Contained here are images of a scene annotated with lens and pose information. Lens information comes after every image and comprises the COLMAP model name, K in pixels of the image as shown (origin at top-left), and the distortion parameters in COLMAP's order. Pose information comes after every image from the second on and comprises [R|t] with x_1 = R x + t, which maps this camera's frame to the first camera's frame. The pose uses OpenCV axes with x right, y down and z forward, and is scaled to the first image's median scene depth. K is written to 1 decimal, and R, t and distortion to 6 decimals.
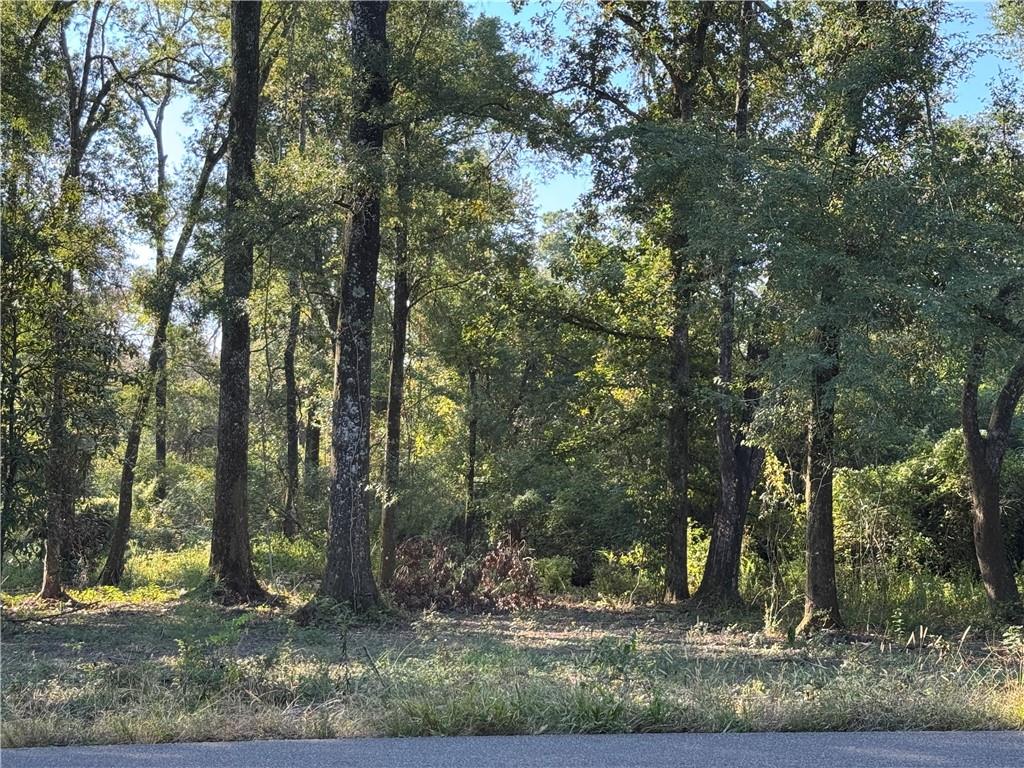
lens RADIAL K [[1769.5, 0, 501.4], [0, 1769.5, 389.9], [0, 0, 1]] dist [0.119467, 0.000000]
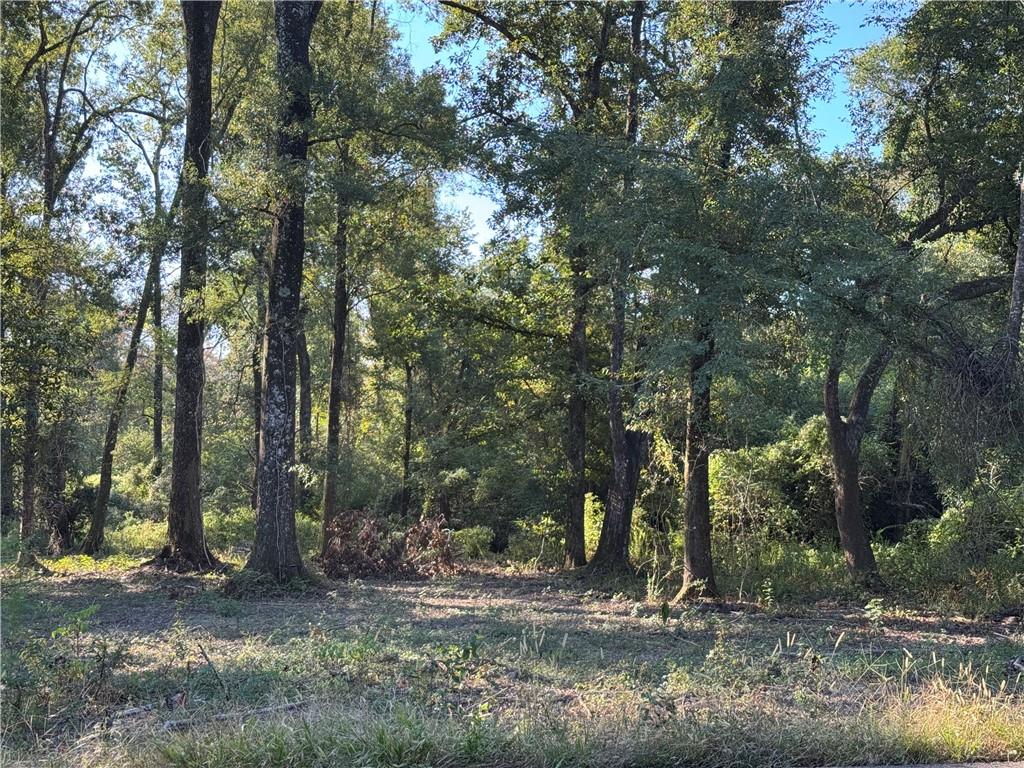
lens RADIAL K [[1407.5, 0, 503.4], [0, 1407.5, 385.6], [0, 0, 1]] dist [0.105254, 0.000000]
pose [[0.999478, -0.001327, 0.032270, 0.023549], [0.001369, 0.999998, -0.001273, 0.003893], [-0.032269, 0.001317, 0.999478, 0.099482]]
